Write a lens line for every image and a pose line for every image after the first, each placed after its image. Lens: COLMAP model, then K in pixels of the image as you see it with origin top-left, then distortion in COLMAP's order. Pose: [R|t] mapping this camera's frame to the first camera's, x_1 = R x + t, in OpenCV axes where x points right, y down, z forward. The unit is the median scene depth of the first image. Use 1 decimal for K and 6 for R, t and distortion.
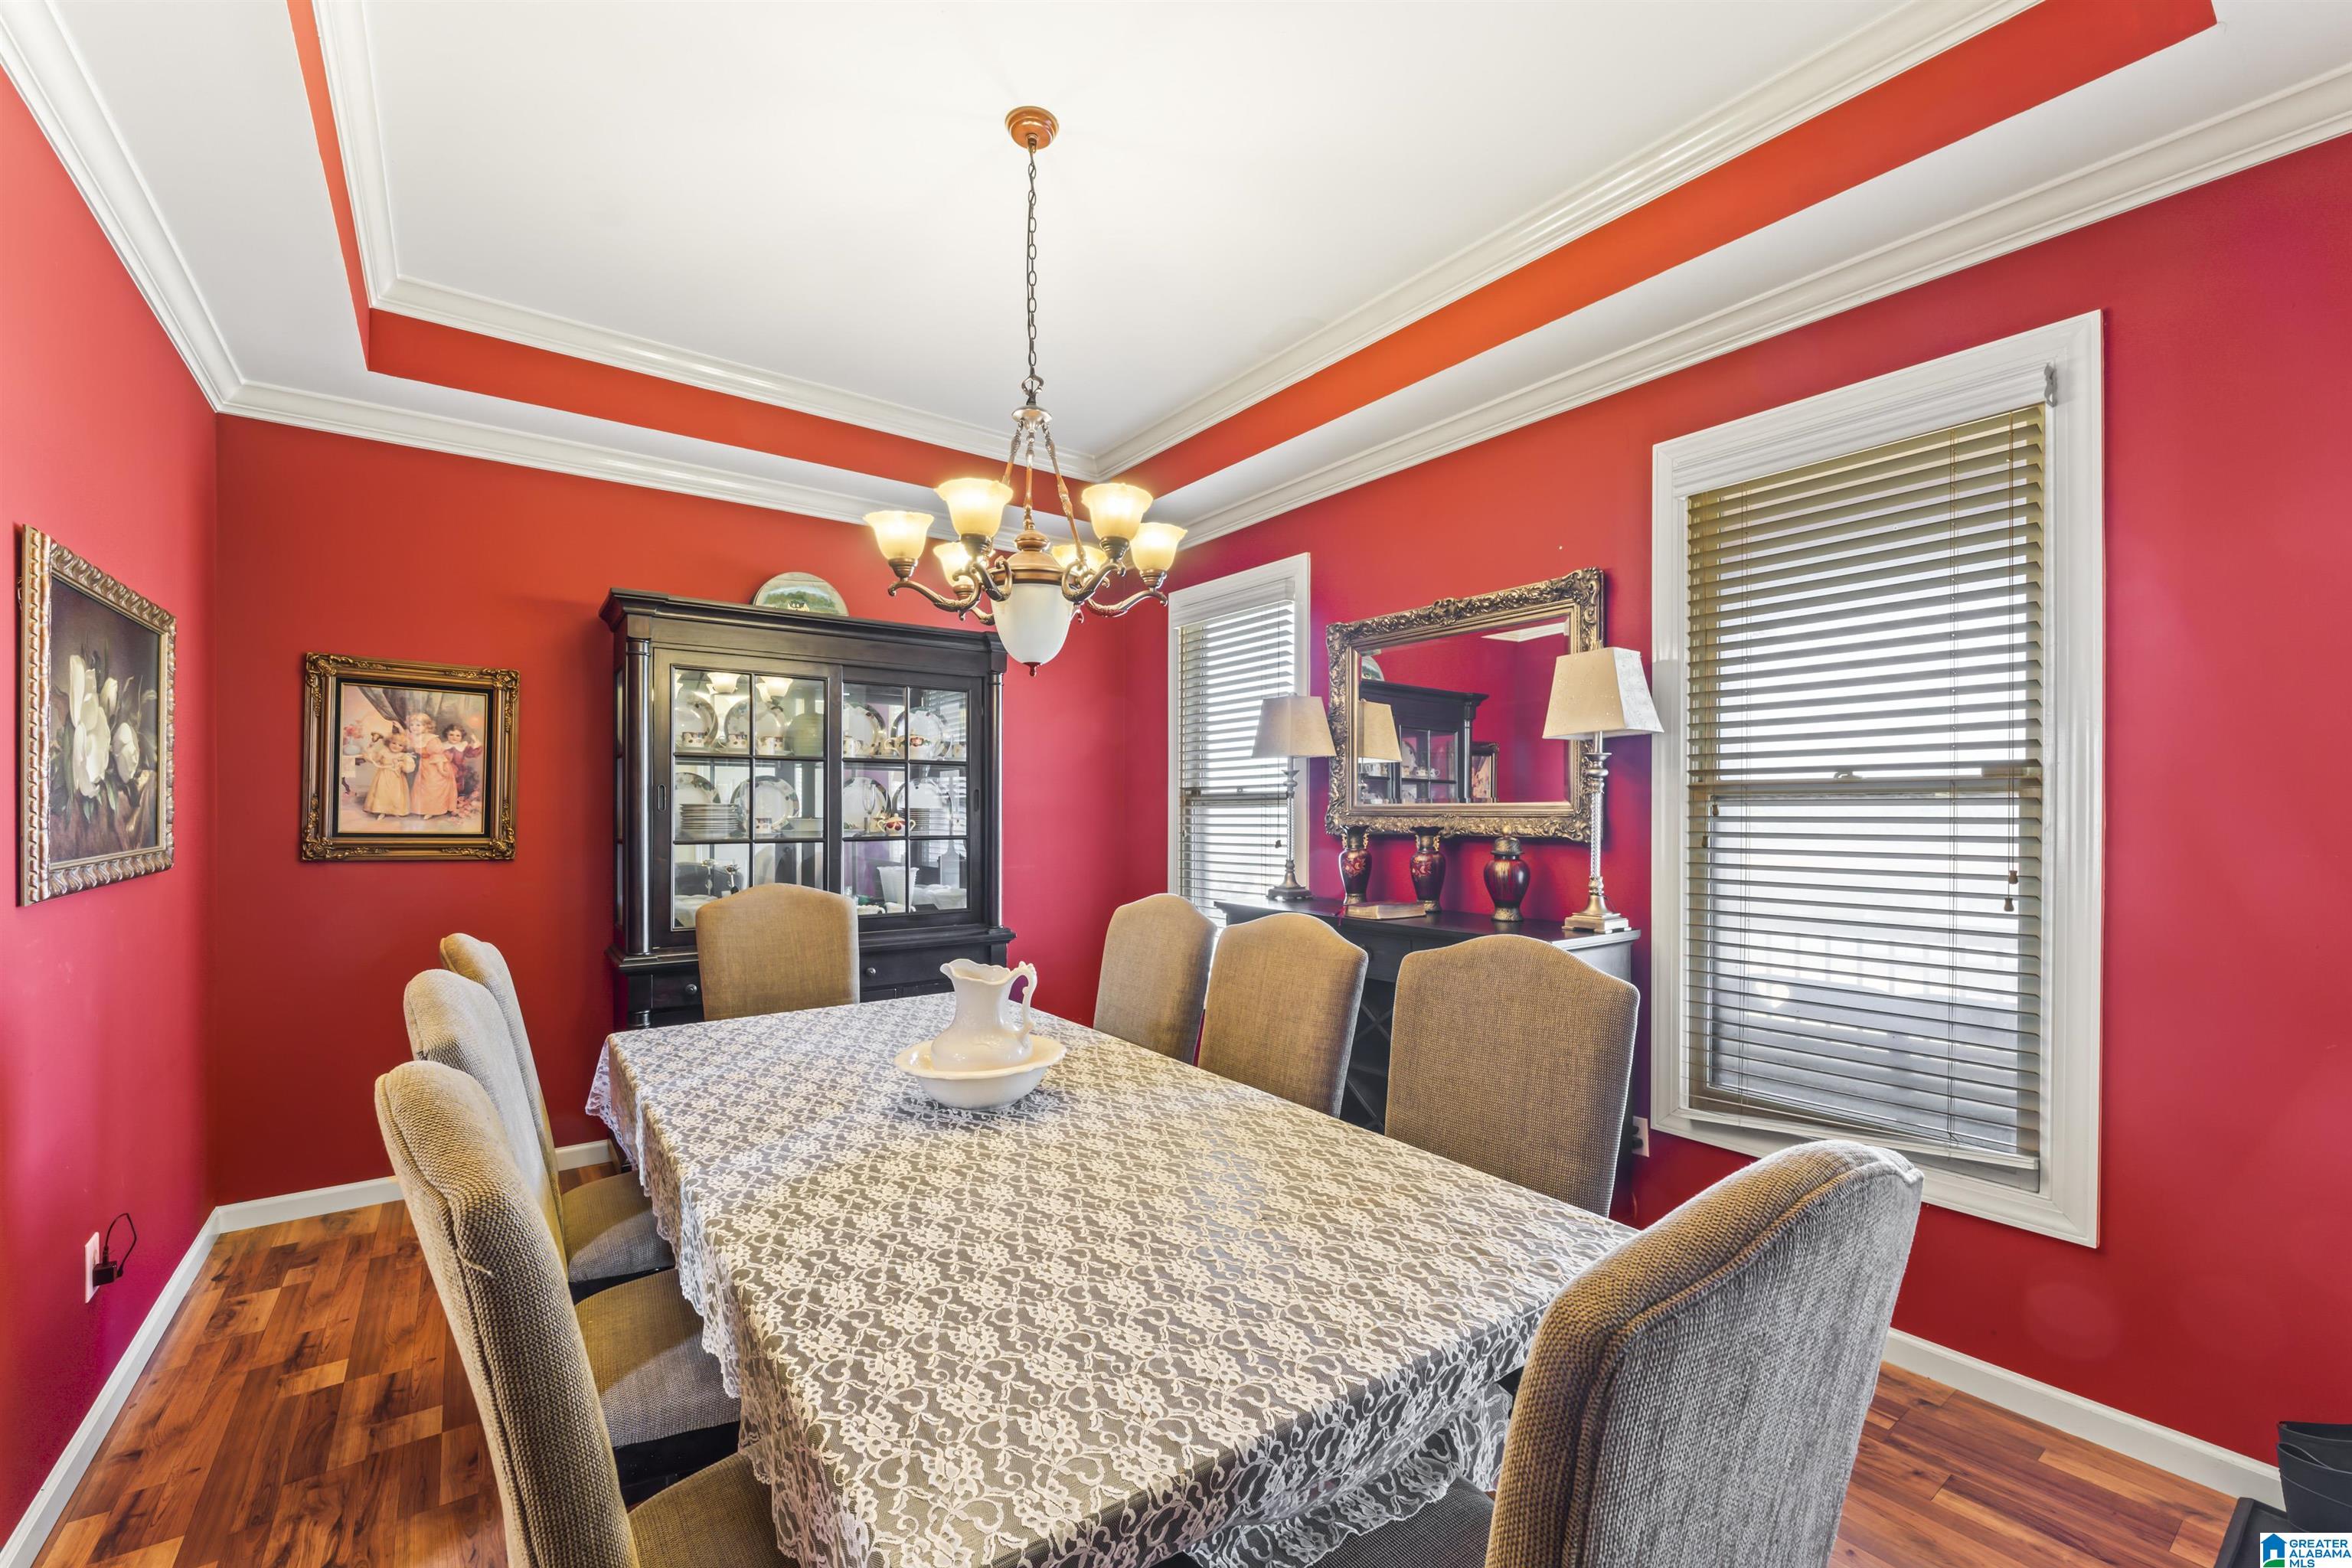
lens RADIAL K [[940.6, 0, 1189.0], [0, 940.6, 809.4], [0, 0, 1]] dist [0.002644, -0.000304]
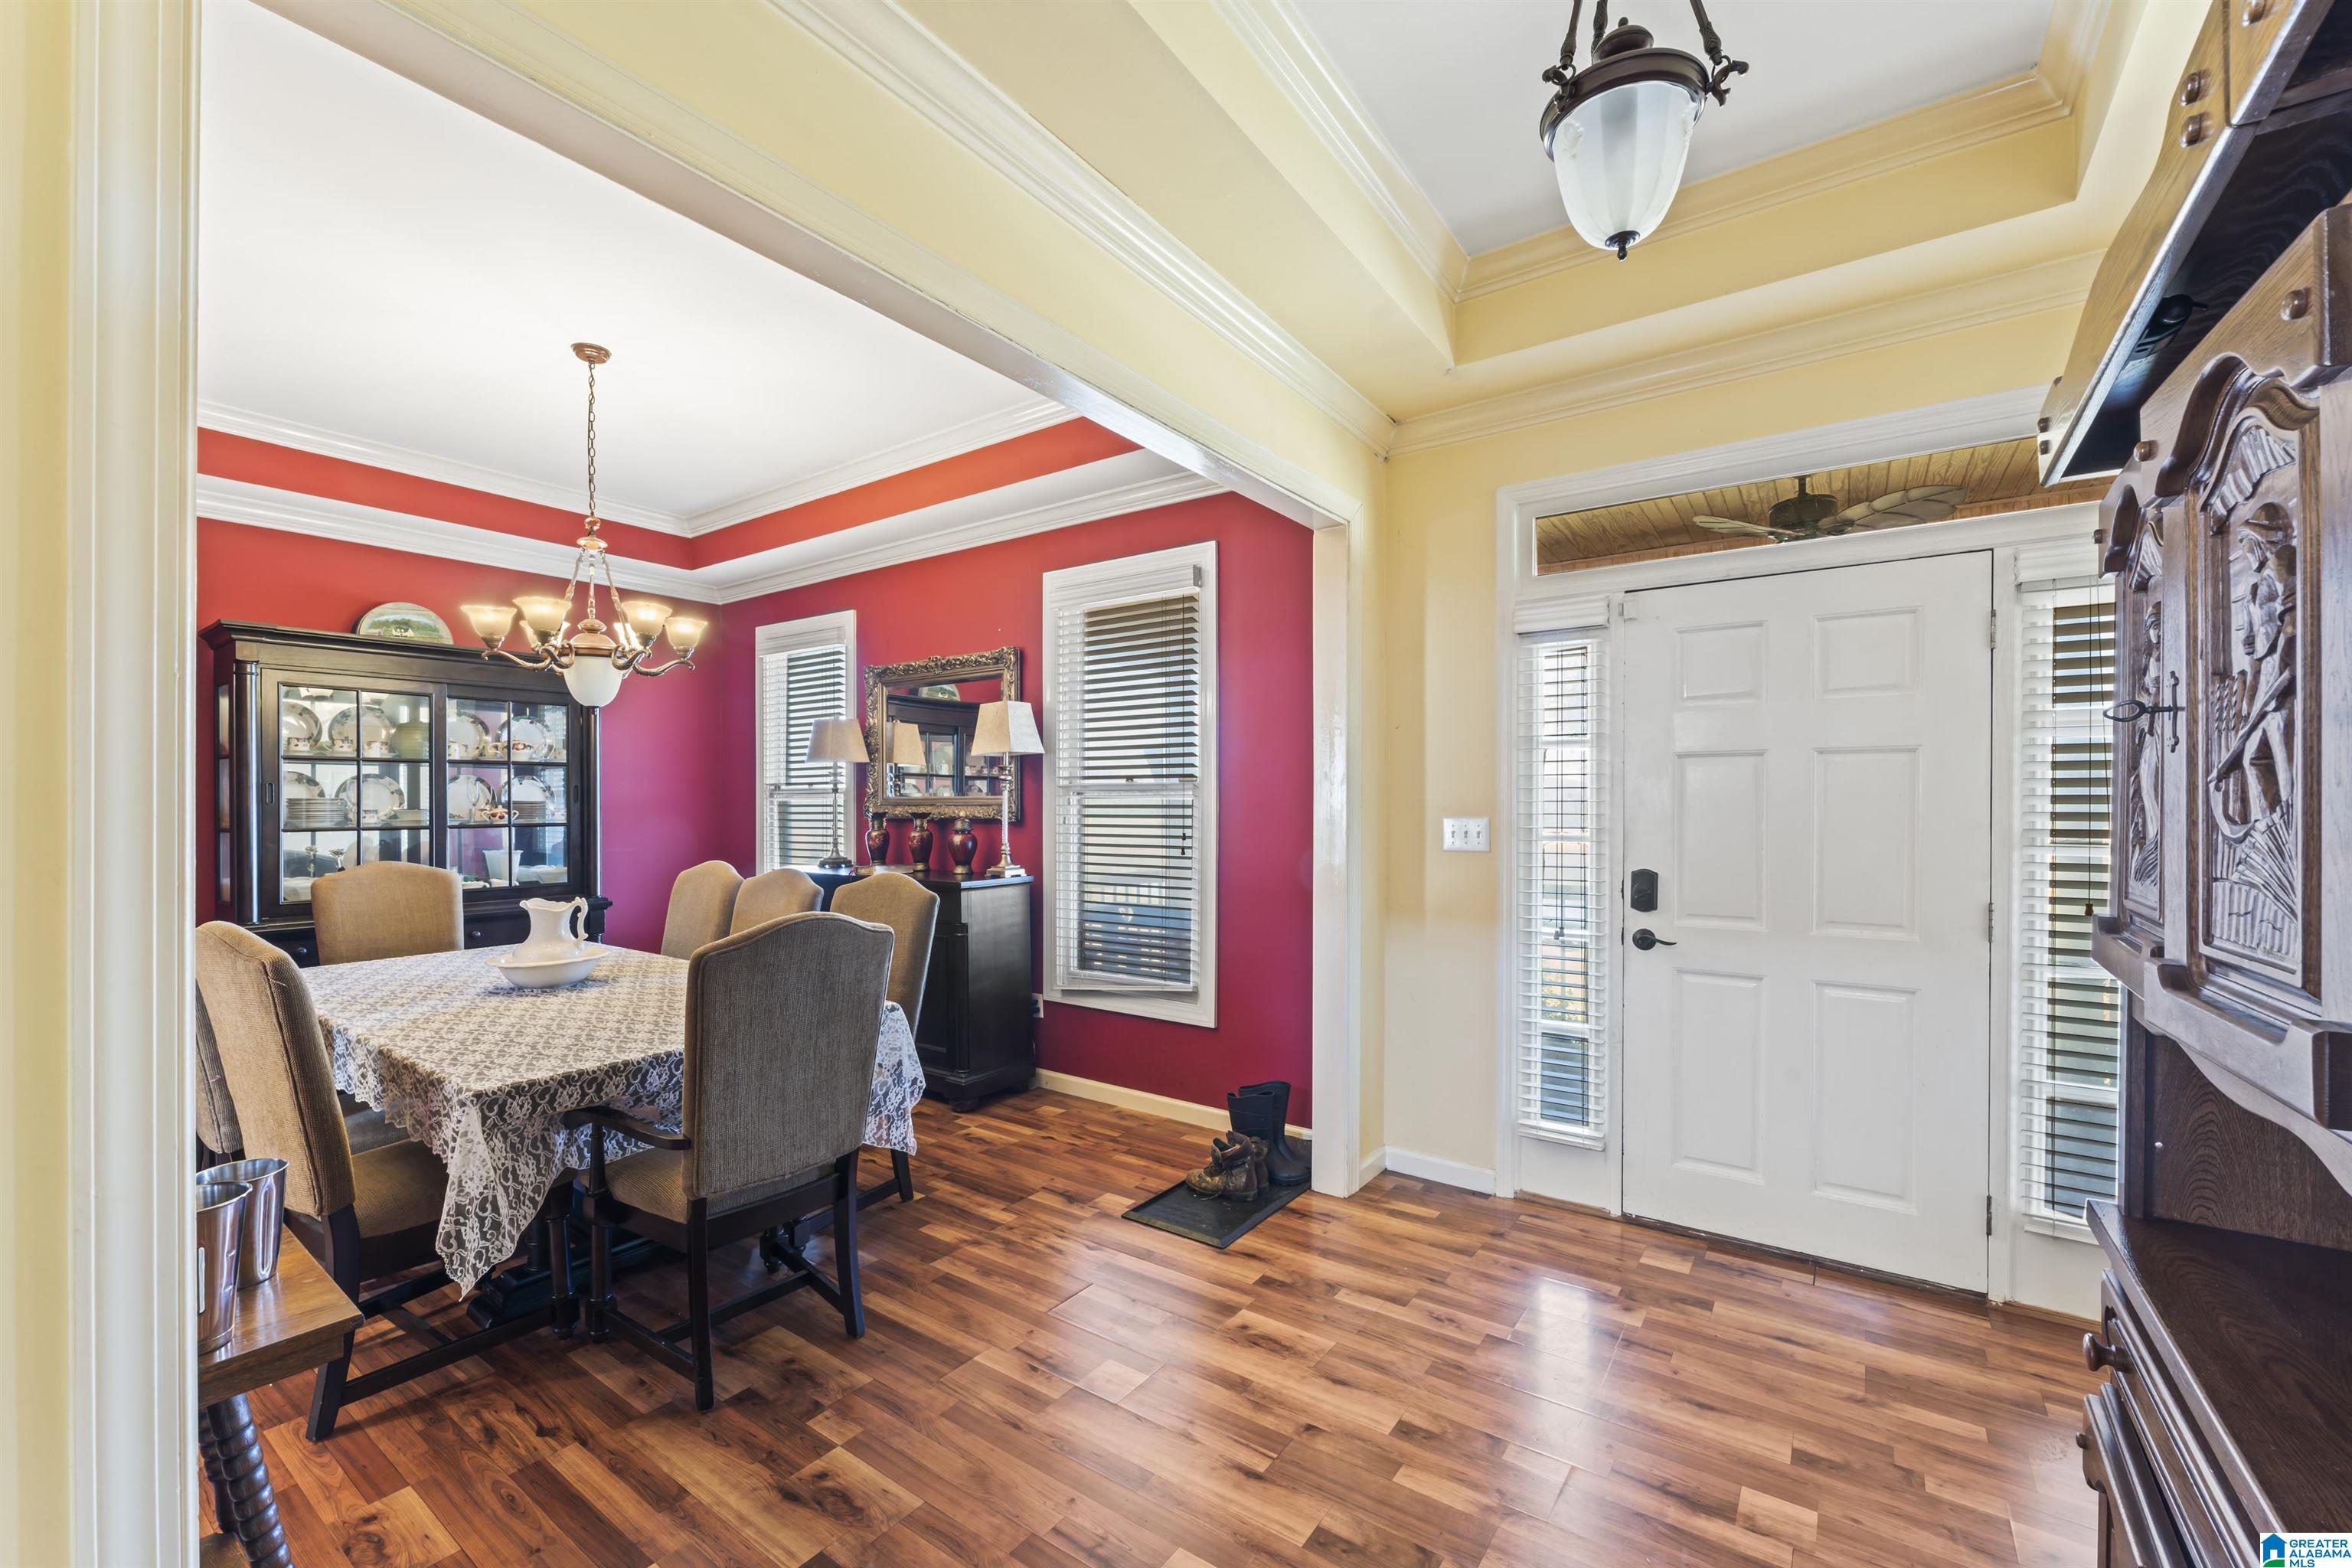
lens RADIAL K [[940.6, 0, 1163.5], [0, 940.6, 800.7], [0, 0, 1]] dist [0.002644, -0.000304]
pose [[0.956862, -0.003962, 0.290515, 0.168157], [0.002896, 0.999987, 0.004099, -0.004258], [-0.290527, -0.003081, 0.956862, -0.446651]]
